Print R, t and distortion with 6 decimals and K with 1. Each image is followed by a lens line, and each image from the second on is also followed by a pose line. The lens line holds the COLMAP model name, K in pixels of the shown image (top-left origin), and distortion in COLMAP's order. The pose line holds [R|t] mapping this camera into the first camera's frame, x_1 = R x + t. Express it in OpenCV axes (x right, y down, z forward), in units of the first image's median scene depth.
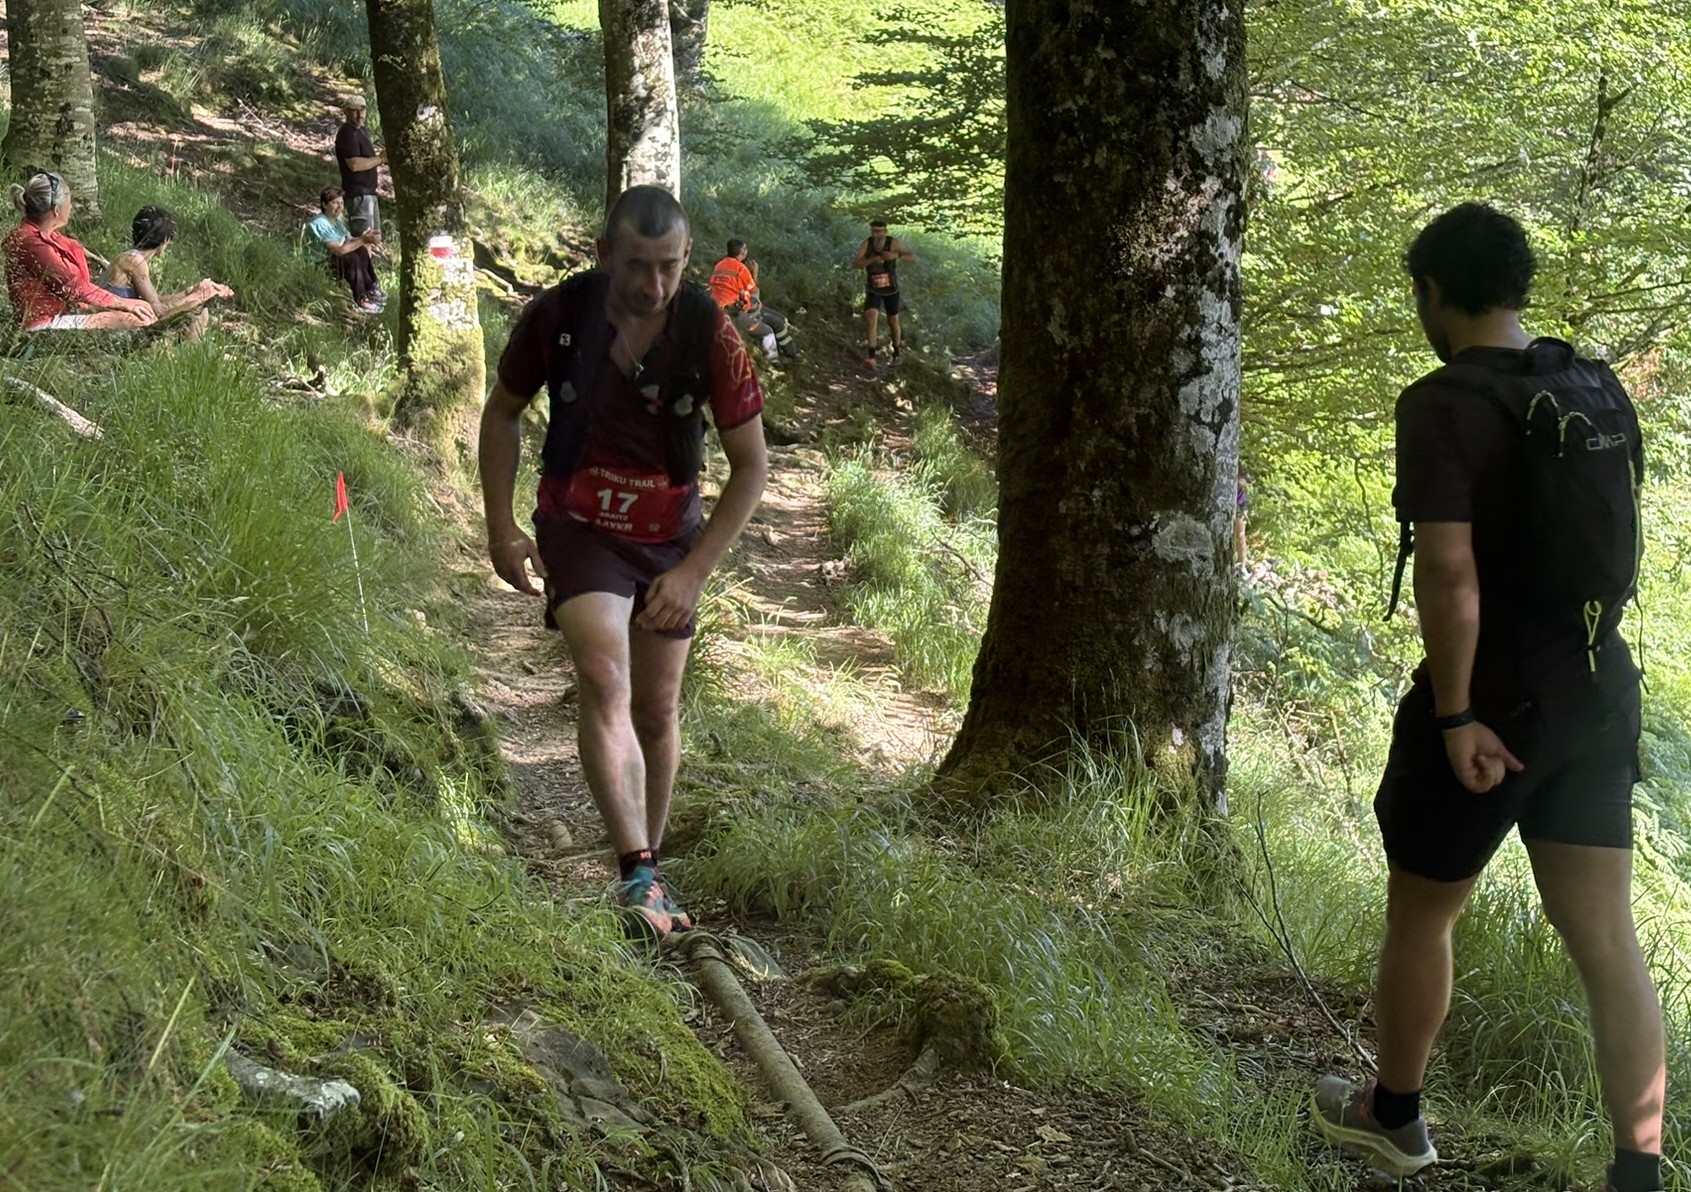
lens RADIAL K [[3111.9, 0, 894.5], [0, 3111.9, 548.8], [0, 0, 1]] dist [0.223931, 0.000000]
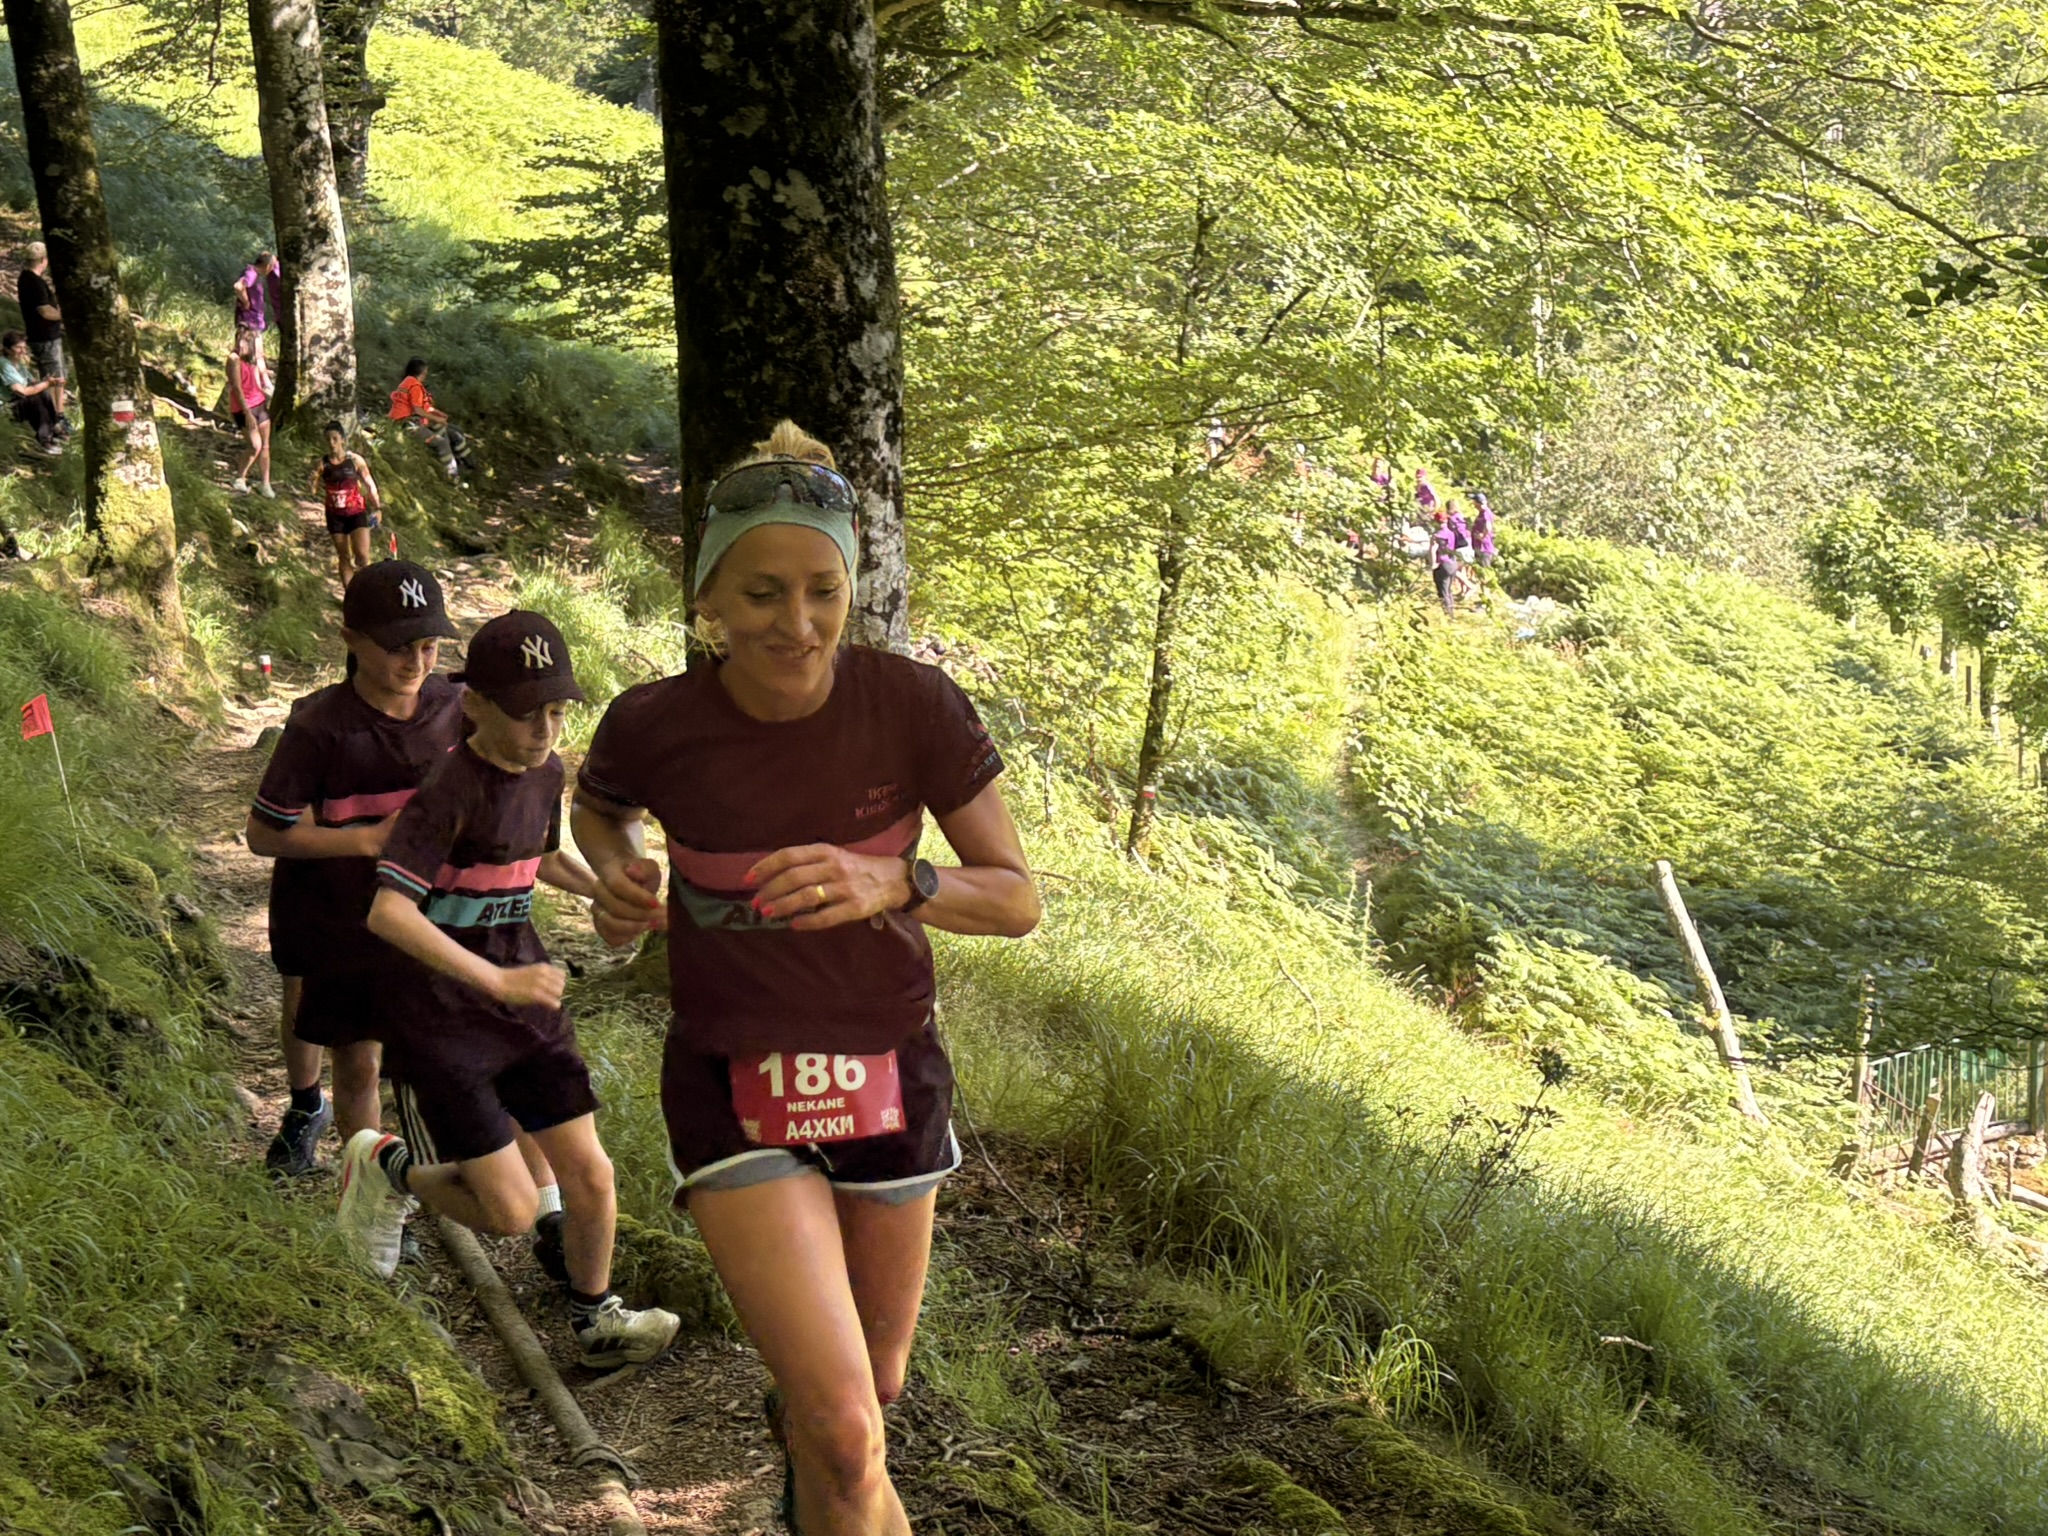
lens RADIAL K [[2843.7, 0, 1039.7], [0, 2843.7, 747.4], [0, 0, 1]] dist [0.124448, 0.000000]
pose [[0.985981, -0.056017, 0.157172, -0.001477], [0.047386, 0.997183, 0.058139, -0.022502], [-0.159986, -0.049876, 0.985858, 0.003738]]
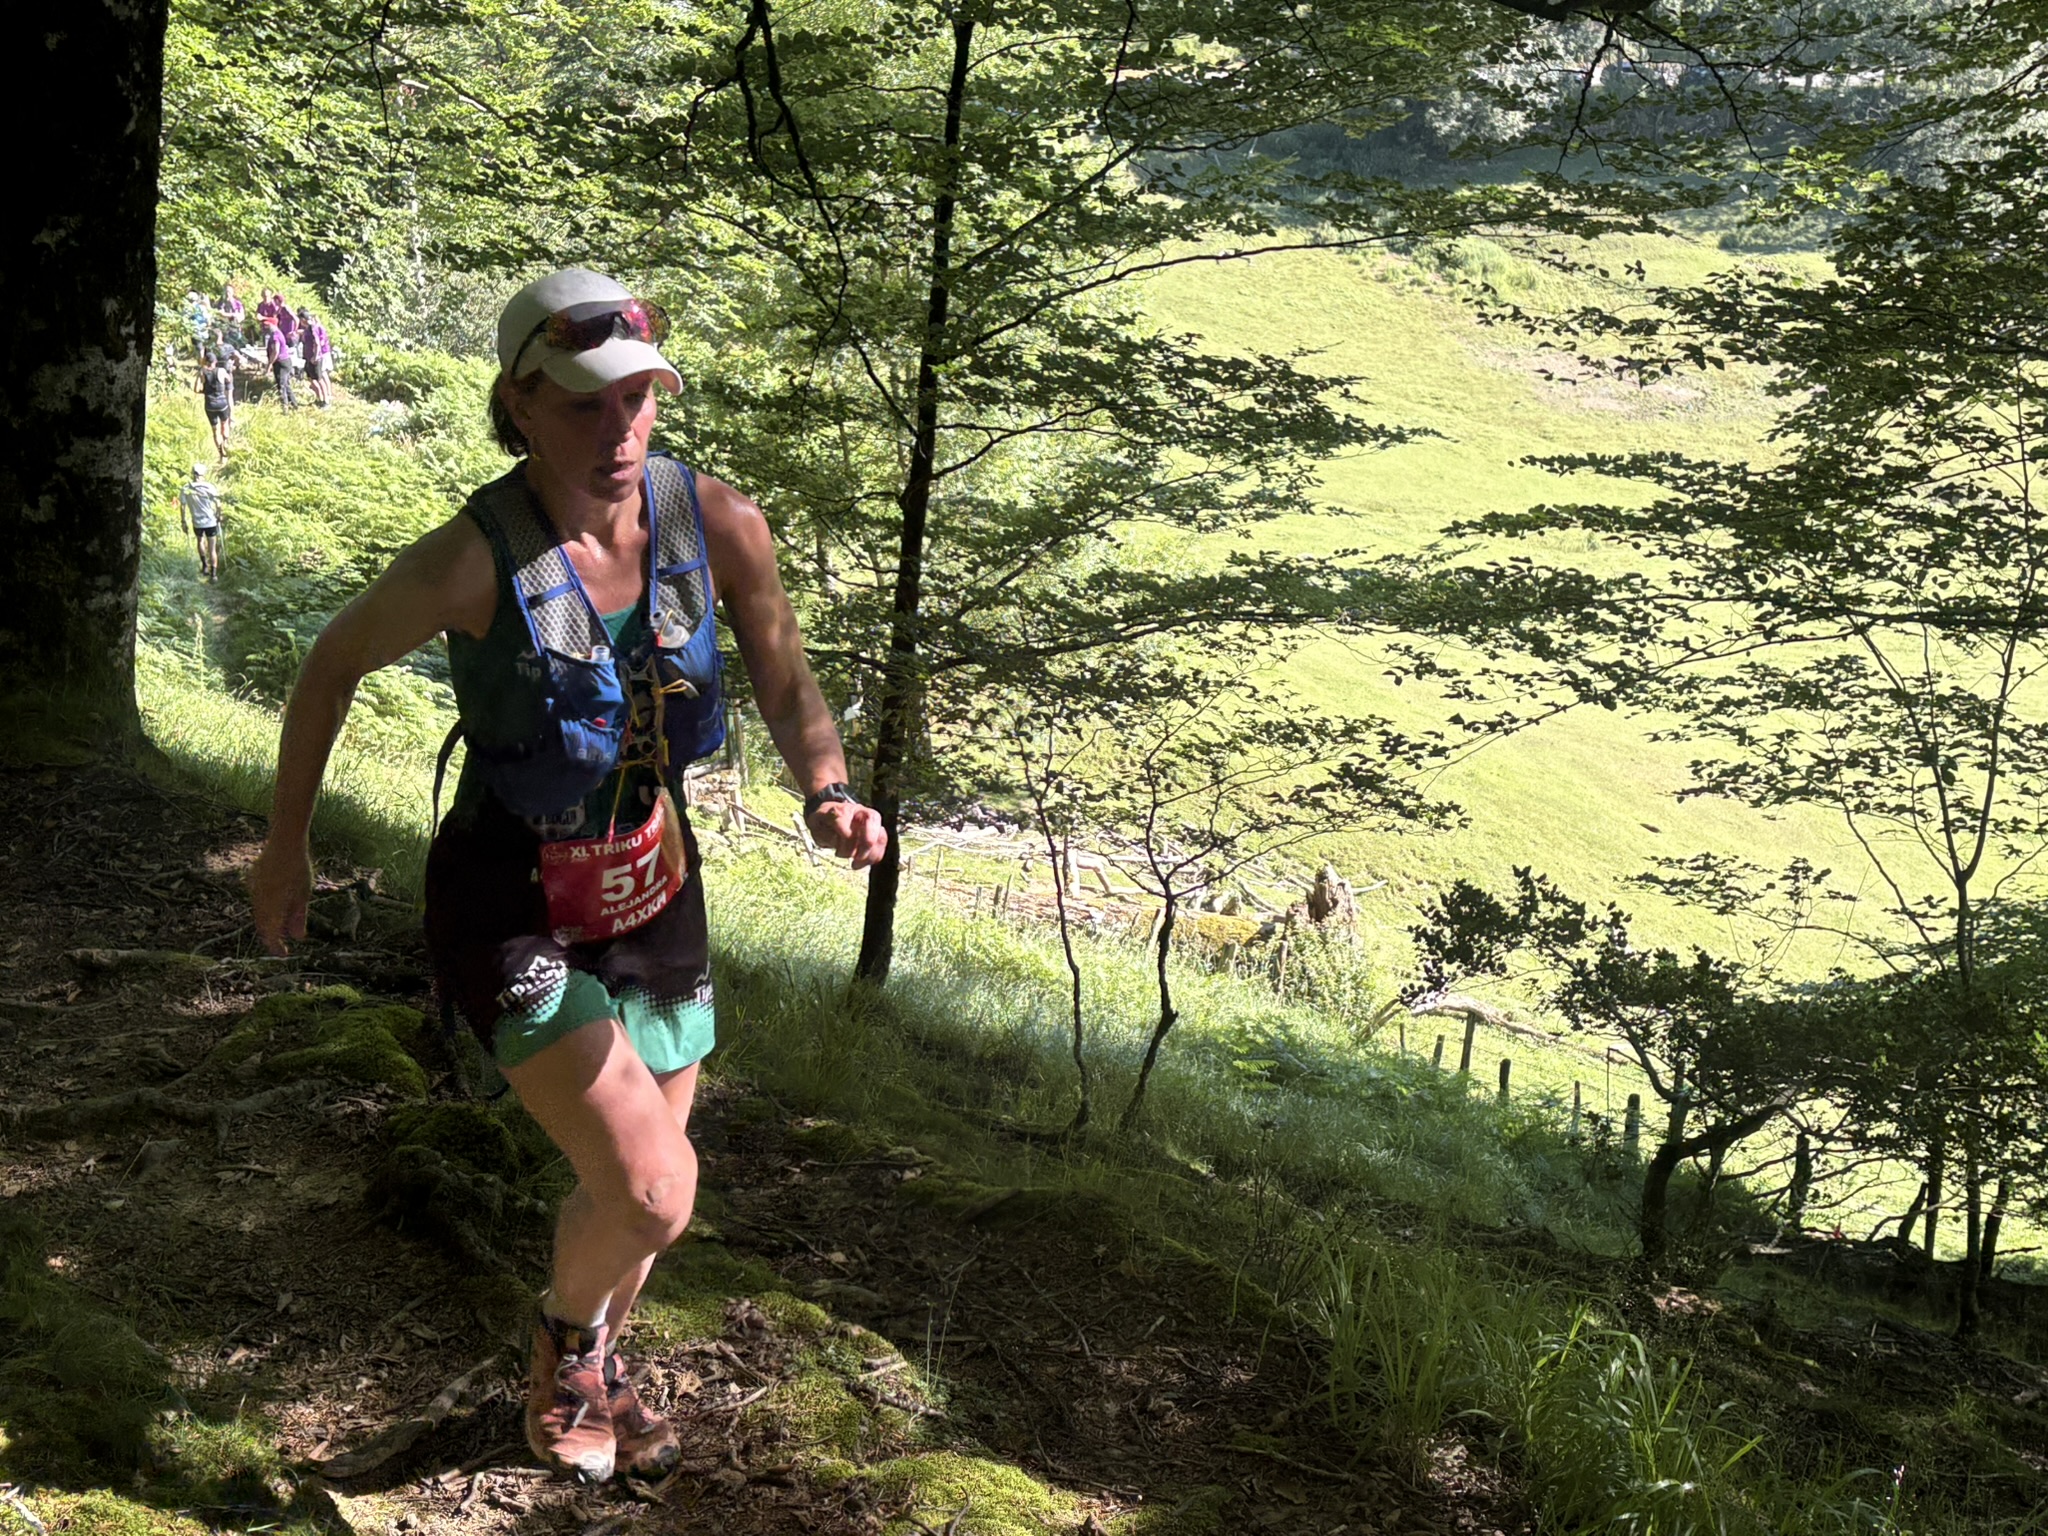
lens RADIAL K [[2605.9, 0, 1026.6], [0, 2605.9, 768.4], [0, 0, 1]] dist [0.142408, 0.000000]
pose [[0.865901, -0.156796, 0.475005, 0.022203], [0.091646, 0.983257, 0.157501, 0.010287], [-0.491748, -0.092848, 0.865773, -0.311298]]
